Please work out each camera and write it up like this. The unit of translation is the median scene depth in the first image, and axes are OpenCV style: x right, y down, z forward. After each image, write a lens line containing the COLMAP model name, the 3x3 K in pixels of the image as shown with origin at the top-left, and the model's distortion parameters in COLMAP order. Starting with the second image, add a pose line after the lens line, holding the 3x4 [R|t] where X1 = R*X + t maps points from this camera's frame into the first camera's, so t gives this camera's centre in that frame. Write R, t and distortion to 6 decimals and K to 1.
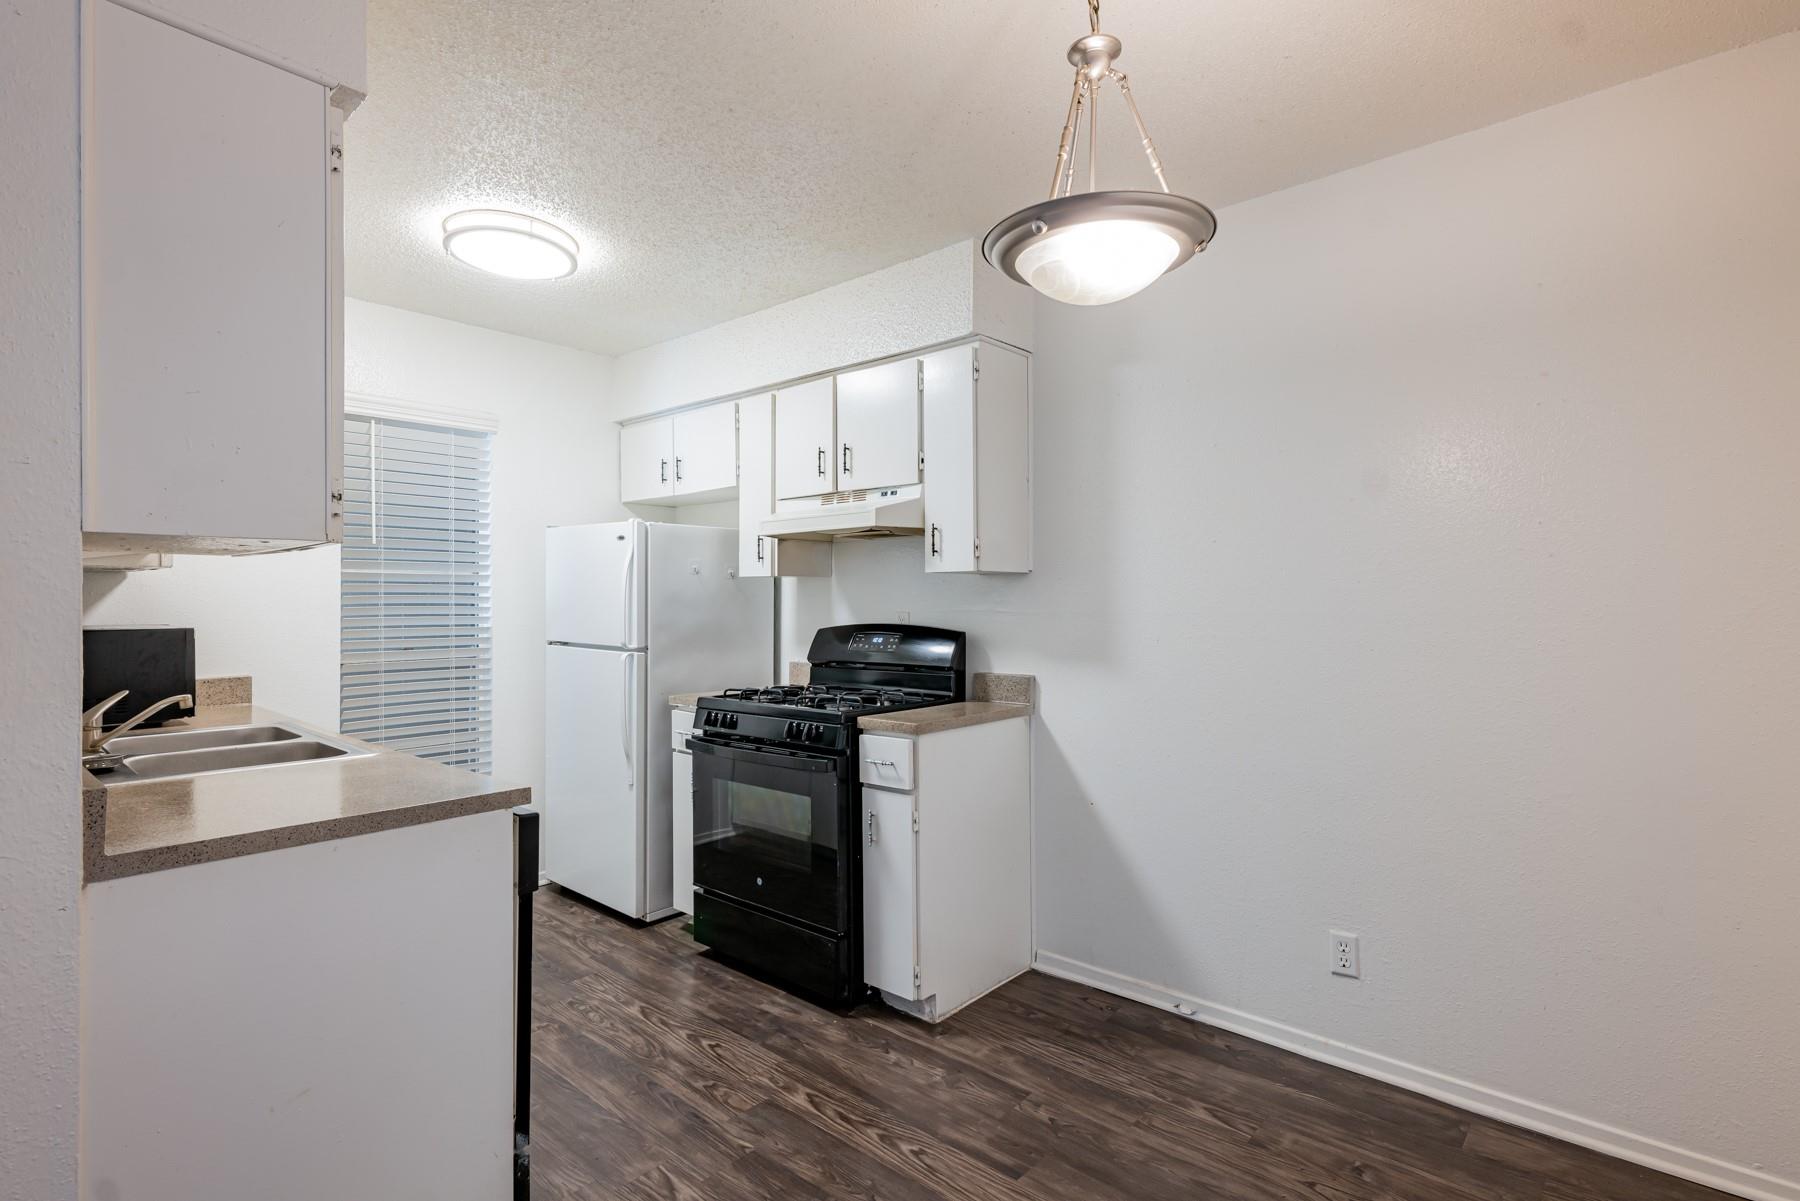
lens RADIAL K [[878.6, 0, 904.2], [0, 878.6, 595.9], [0, 0, 1]] dist [0.000523, -0.000405]
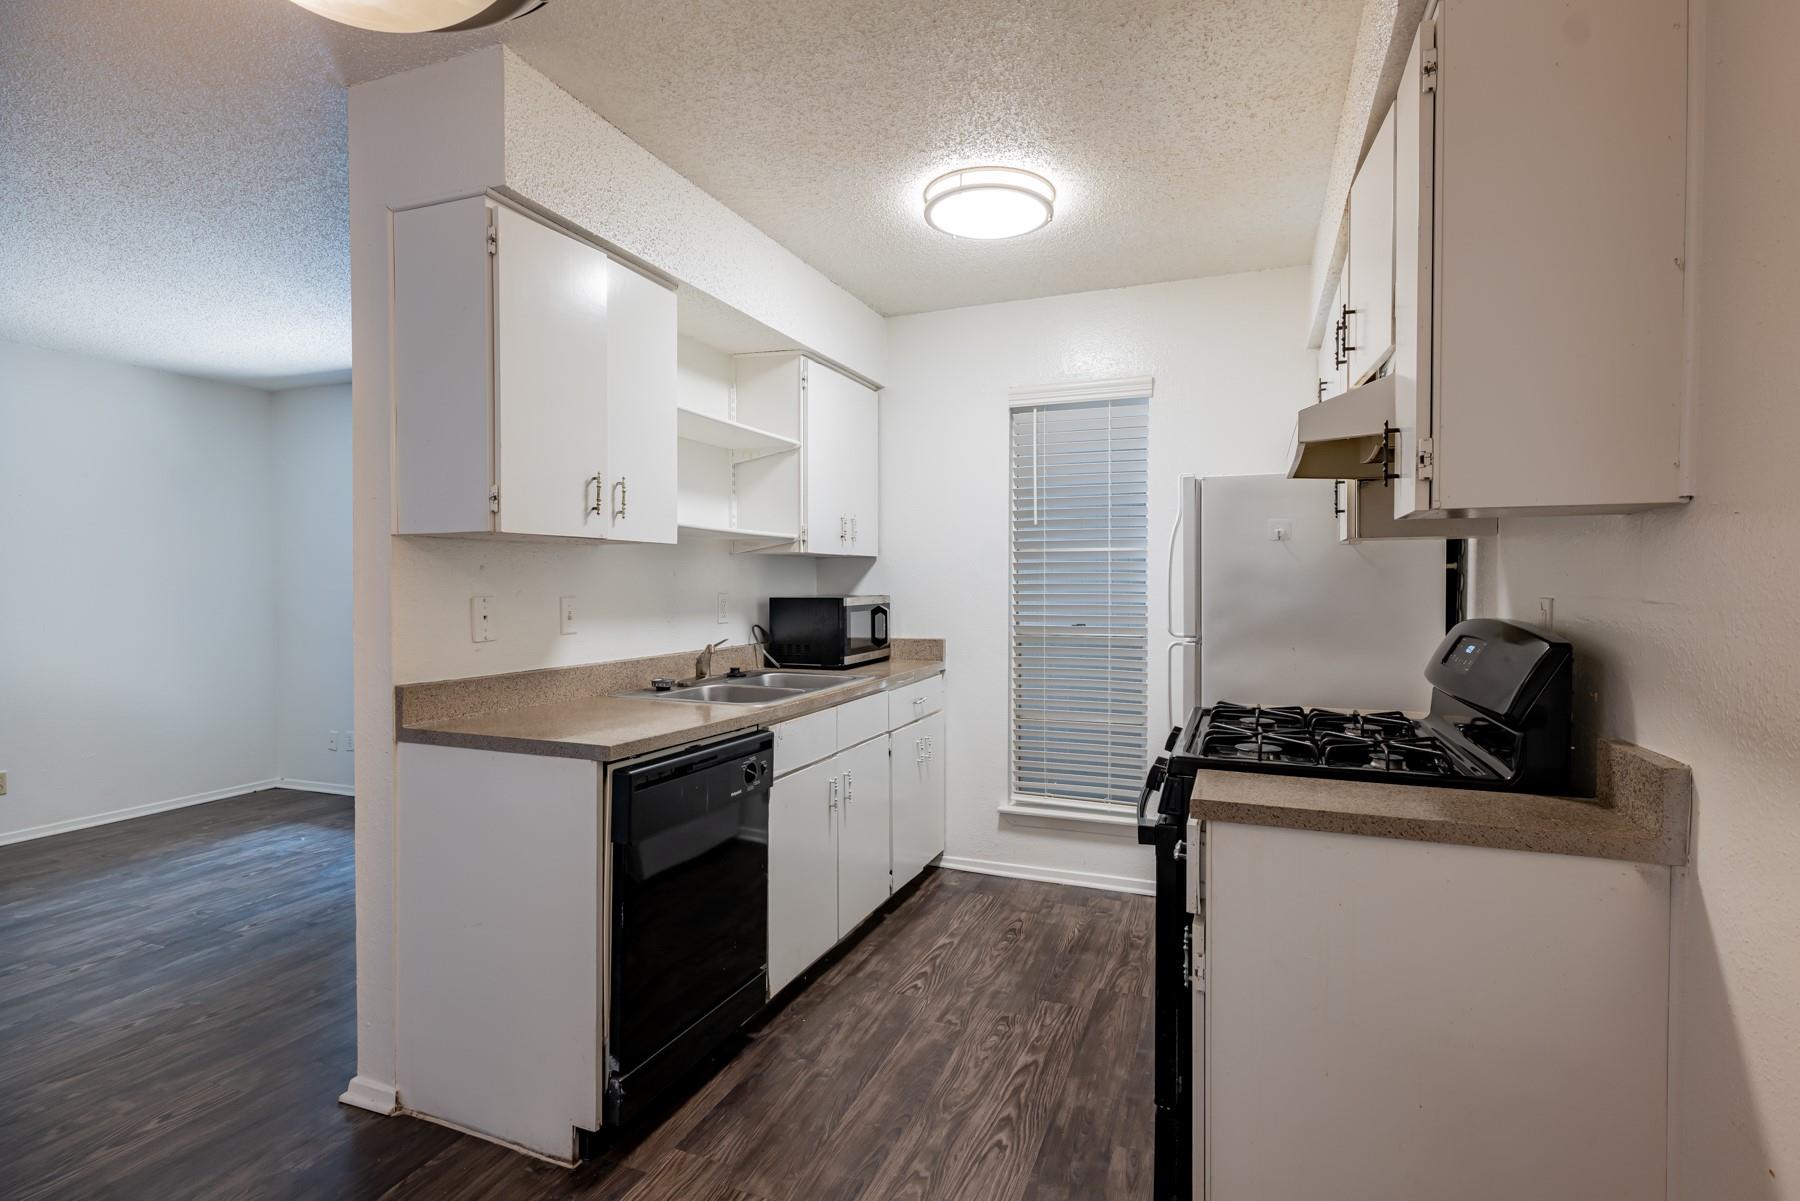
lens RADIAL K [[883.0, 0, 907.6], [0, 883.0, 595.8], [0, 0, 1]] dist [0.000357, 0.000324]
pose [[0.329040, 0.018285, -0.944139, 0.412041], [0.003461, 0.999782, 0.020569, 0.005720], [0.944310, -0.010036, 0.328905, 0.563365]]
